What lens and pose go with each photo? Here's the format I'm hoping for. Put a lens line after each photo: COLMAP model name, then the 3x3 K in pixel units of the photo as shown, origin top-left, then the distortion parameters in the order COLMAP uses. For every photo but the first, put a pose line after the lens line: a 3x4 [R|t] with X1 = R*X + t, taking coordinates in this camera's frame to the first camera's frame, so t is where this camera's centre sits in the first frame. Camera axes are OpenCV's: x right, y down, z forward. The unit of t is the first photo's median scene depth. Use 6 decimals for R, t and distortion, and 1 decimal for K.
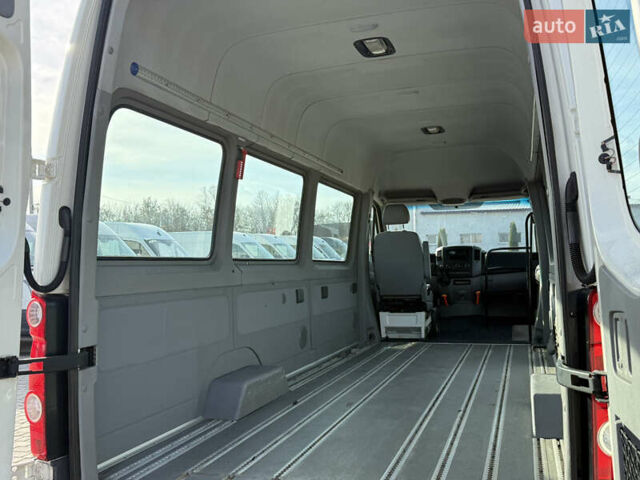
lens RADIAL K [[634.5, 0, 320.0], [0, 634.5, 240.0], [0, 0, 1]] dist [0.187915, -0.405225]
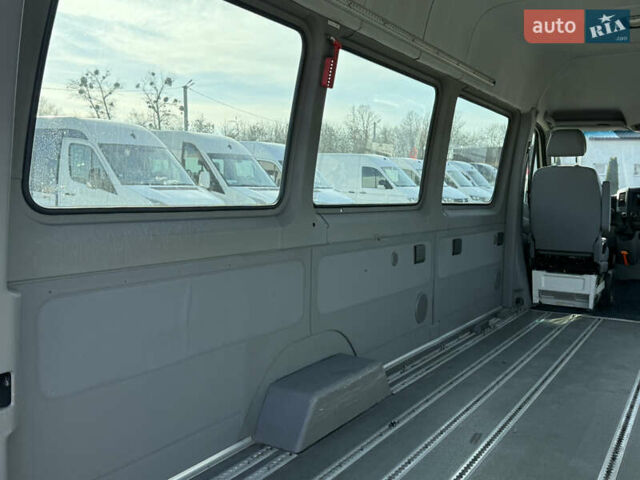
lens RADIAL K [[634.5, 0, 320.0], [0, 634.5, 240.0], [0, 0, 1]] dist [0.187915, -0.405225]
pose [[0.973006, 0.063914, -0.221753, 0.014559], [-0.036494, 0.991407, 0.125616, -0.012862], [0.227876, -0.114133, 0.966978, 0.201100]]
